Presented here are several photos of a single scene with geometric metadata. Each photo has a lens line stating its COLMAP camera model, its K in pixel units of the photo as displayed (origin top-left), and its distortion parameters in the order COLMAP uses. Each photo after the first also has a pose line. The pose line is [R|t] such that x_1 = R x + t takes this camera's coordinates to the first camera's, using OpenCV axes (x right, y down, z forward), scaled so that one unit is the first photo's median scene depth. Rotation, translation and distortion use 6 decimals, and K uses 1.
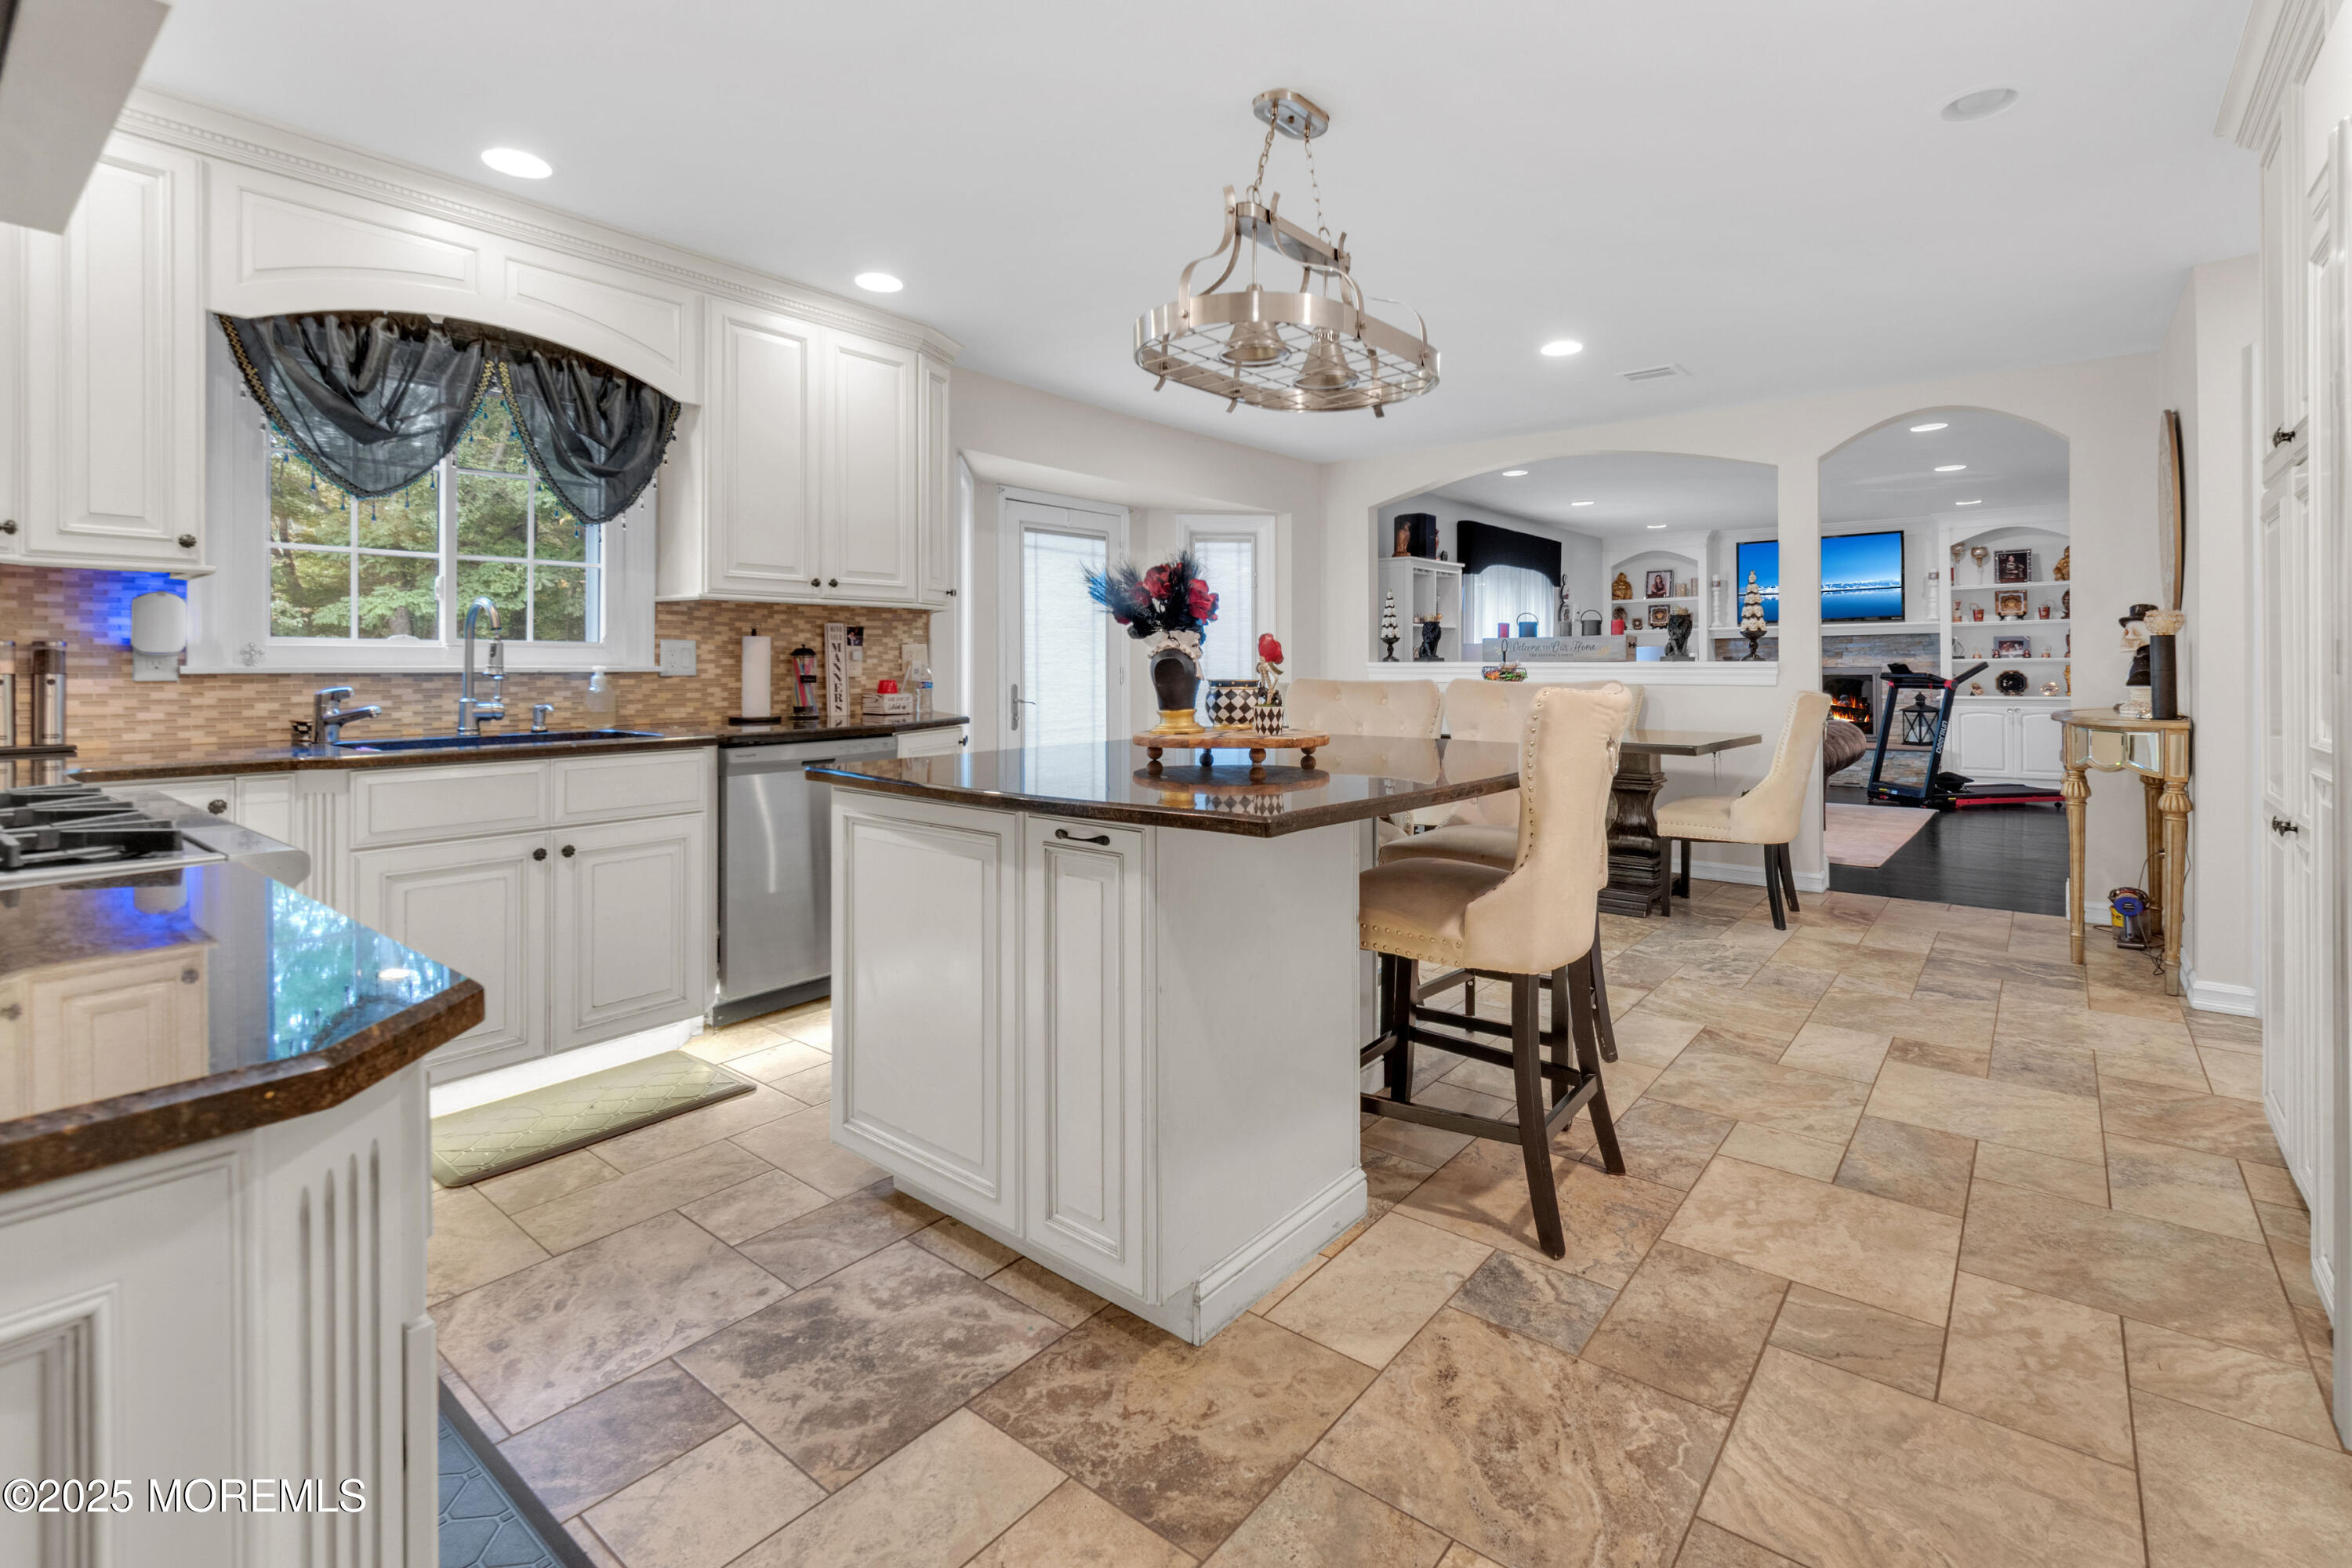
lens RADIAL K [[1071.0, 0, 1177.4], [0, 1071.0, 668.4], [0, 0, 1]] dist [0.001148, 0.000147]
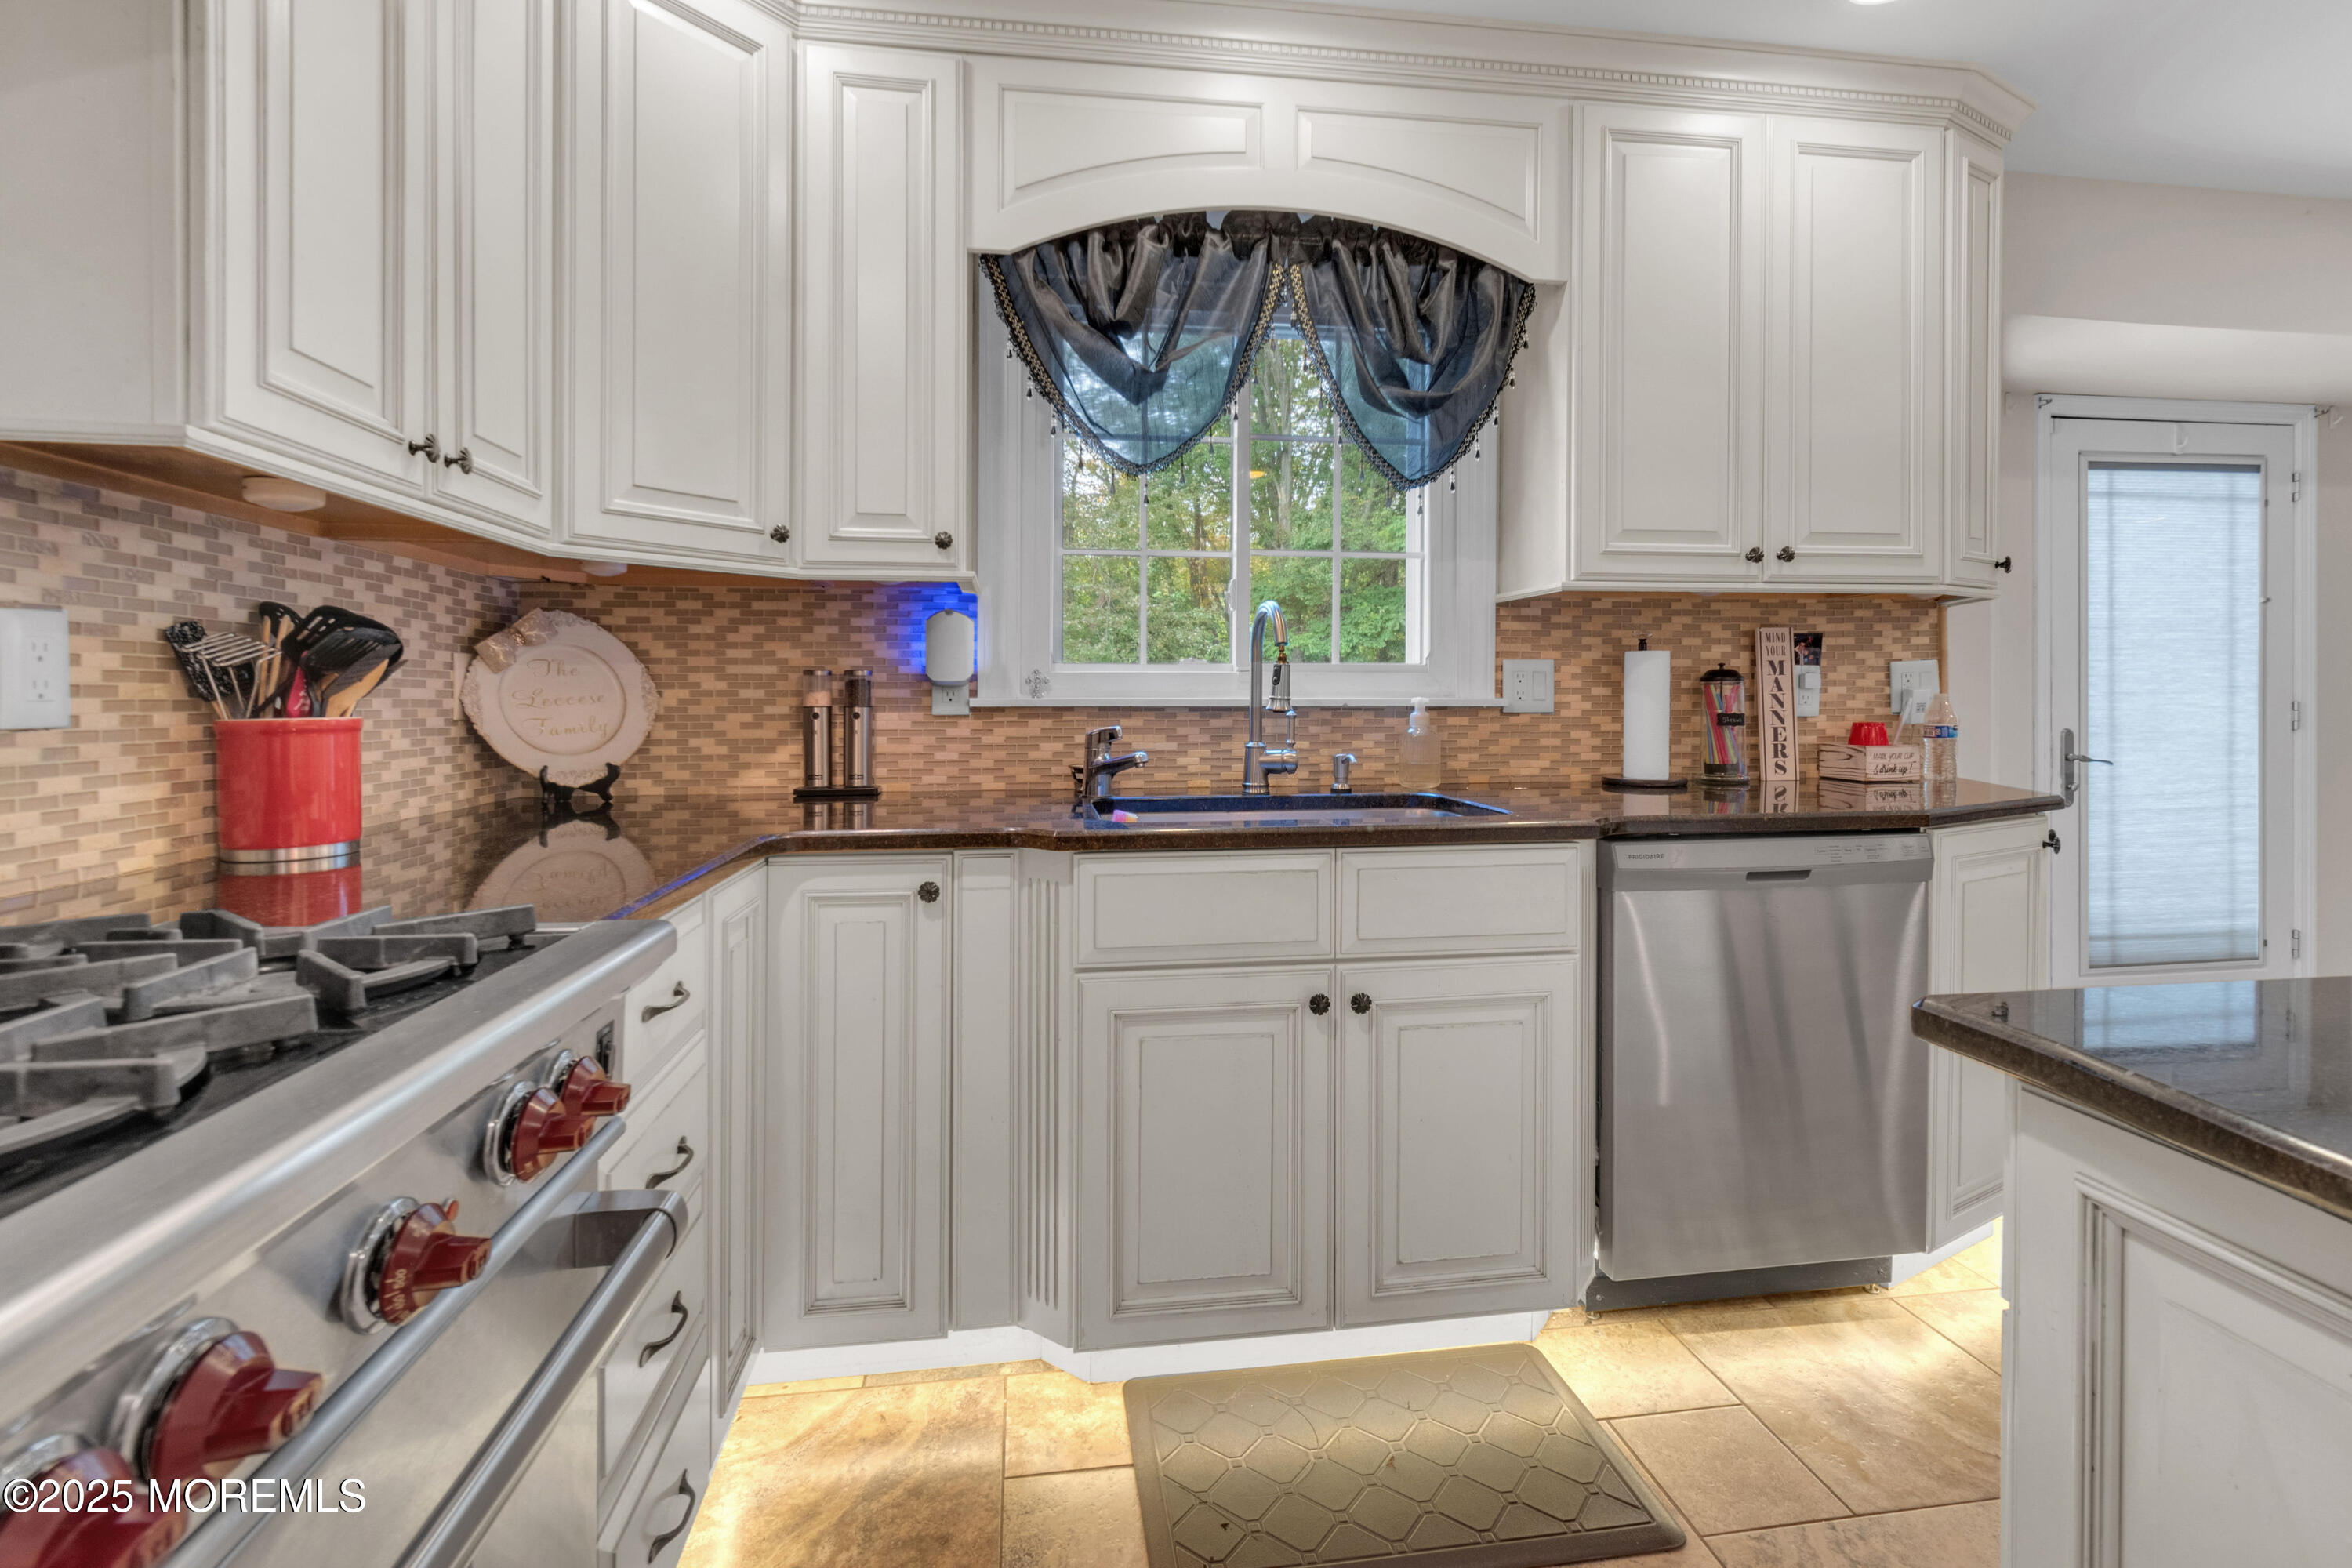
lens RADIAL K [[1071.0, 0, 1175.0], [0, 1071.0, 705.9], [0, 0, 1]] dist [0.001148, 0.000147]
pose [[0.735415, 0.005455, -0.677595, -0.202747], [-0.002081, 0.999981, 0.005792, -0.000826], [0.677613, -0.002850, 0.735413, 0.415407]]
